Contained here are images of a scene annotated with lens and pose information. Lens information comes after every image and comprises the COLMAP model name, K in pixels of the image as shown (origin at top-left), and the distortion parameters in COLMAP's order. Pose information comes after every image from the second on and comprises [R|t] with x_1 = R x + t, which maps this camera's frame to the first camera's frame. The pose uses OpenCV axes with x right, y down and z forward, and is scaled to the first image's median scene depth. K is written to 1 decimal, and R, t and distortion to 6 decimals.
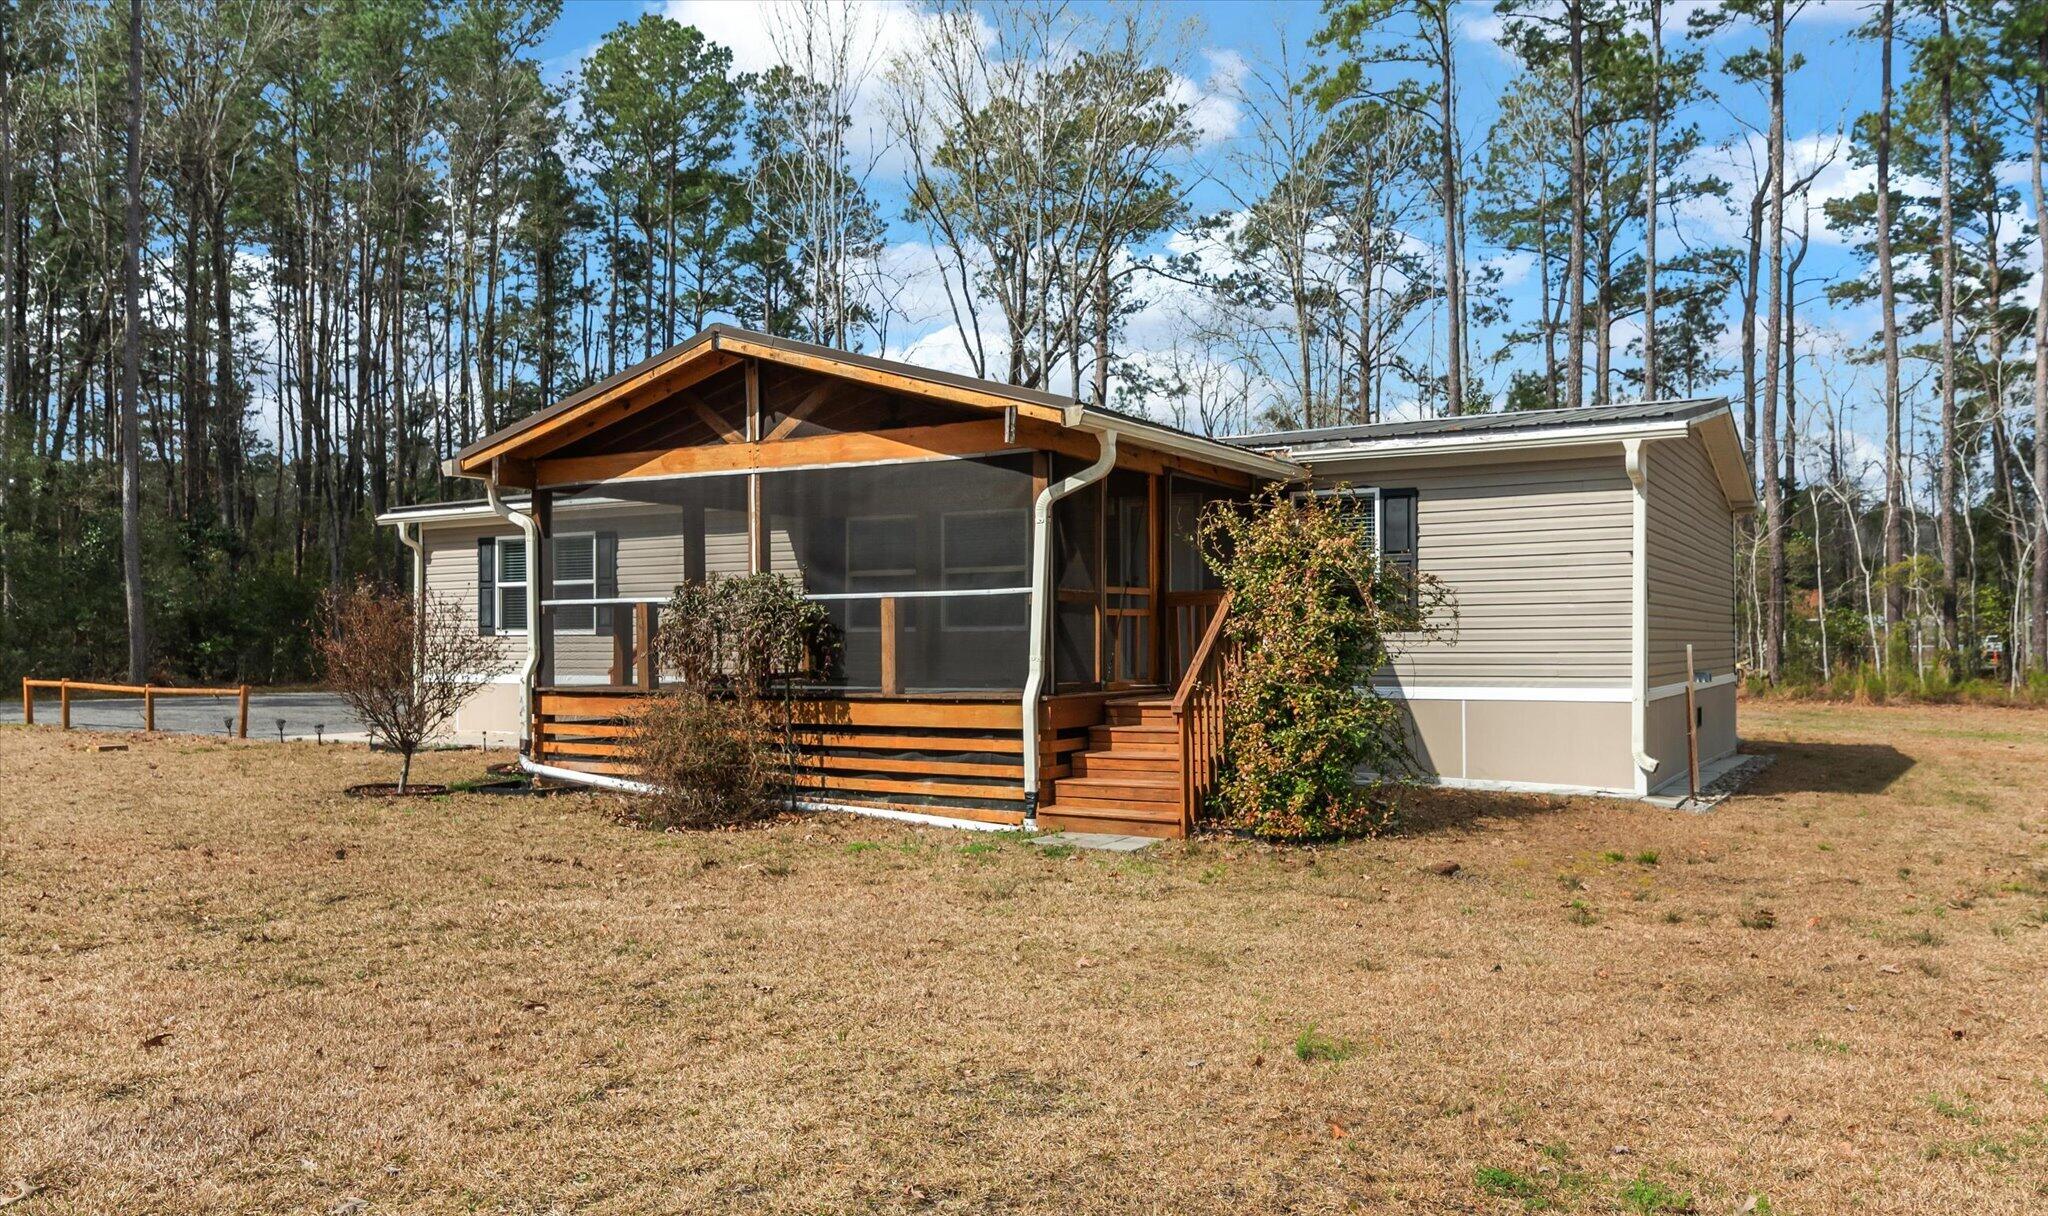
lens RADIAL K [[1441.5, 0, 1030.1], [0, 1441.5, 604.0], [0, 0, 1]] dist [0.003173, -0.002179]
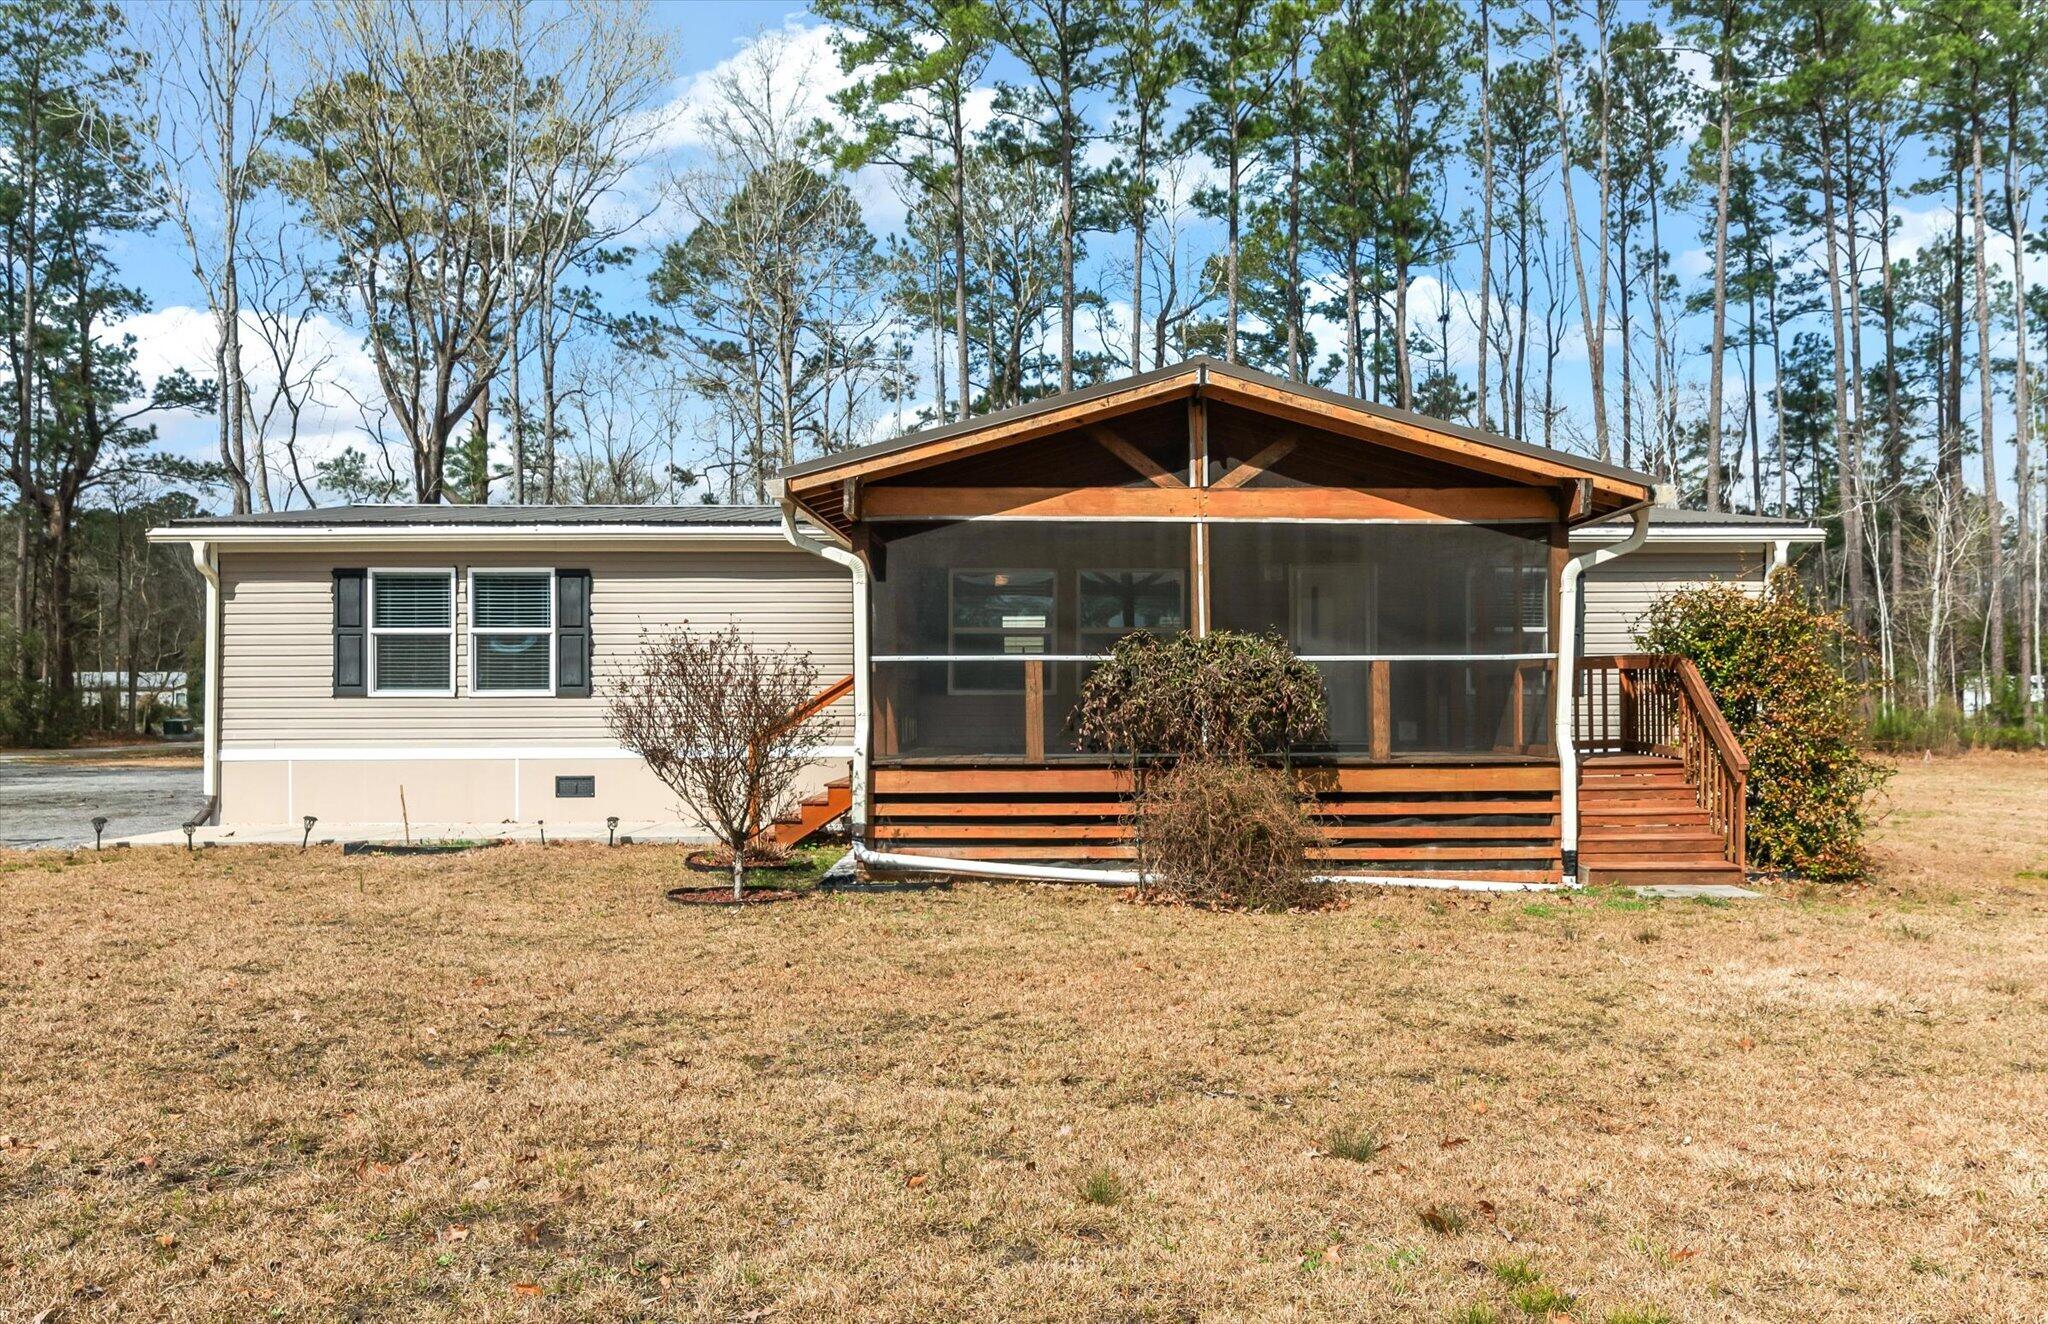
lens RADIAL K [[1469.6, 0, 1026.5], [0, 1469.6, 673.5], [0, 0, 1]] dist [-0.001991, 0.000732]
pose [[0.859197, 0.011837, 0.511507, -0.732838], [-0.013780, 0.999905, 0.000007, 0.007067], [-0.511459, -0.007054, 0.859279, 0.243634]]
